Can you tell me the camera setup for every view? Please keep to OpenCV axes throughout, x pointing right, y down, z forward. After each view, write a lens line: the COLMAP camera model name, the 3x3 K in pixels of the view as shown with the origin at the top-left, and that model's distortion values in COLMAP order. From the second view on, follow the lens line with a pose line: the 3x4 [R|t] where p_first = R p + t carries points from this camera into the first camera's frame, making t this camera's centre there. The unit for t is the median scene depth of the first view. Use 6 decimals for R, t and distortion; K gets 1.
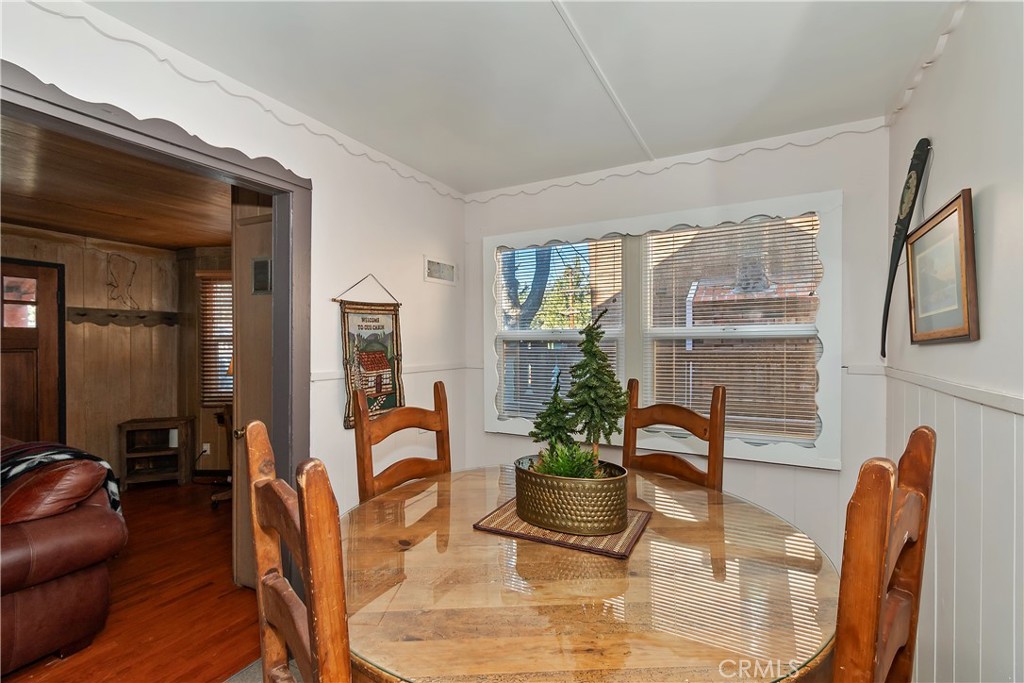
lens RADIAL K [[442.2, 0, 516.4], [0, 442.2, 346.1], [0, 0, 1]] dist [0.001043, -0.000025]
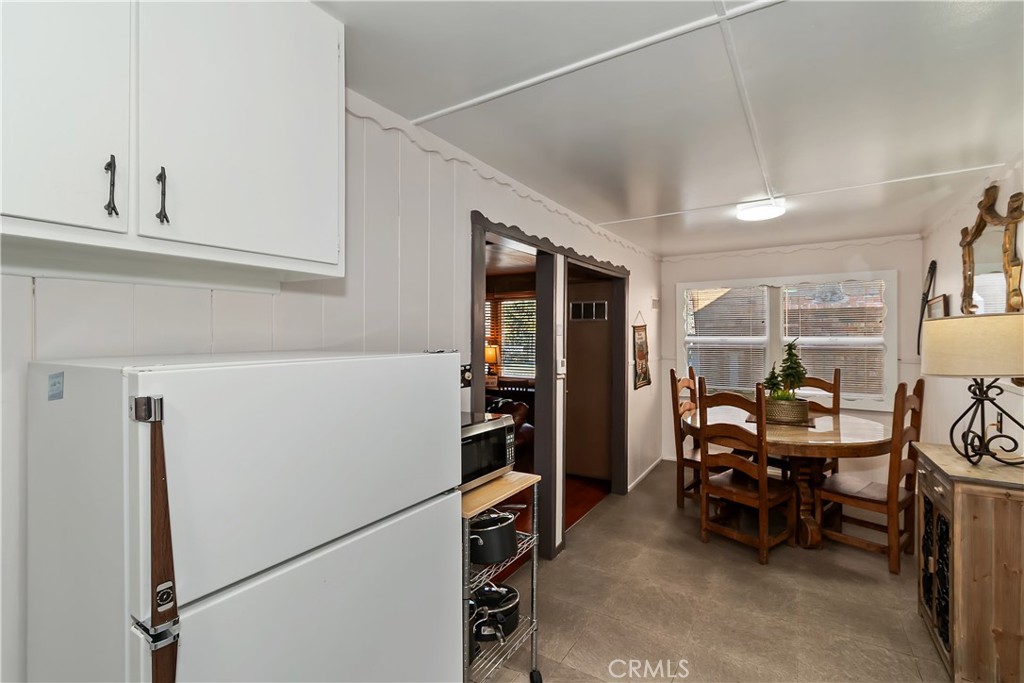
lens RADIAL K [[452.9, 0, 509.0], [0, 452.9, 330.2], [0, 0, 1]] dist [0.000482, -0.000007]
pose [[0.996399, -0.002022, -0.084762, -1.001297], [0.001407, 0.999972, -0.007307, -0.087078], [0.084774, 0.007161, 0.996374, -1.419564]]
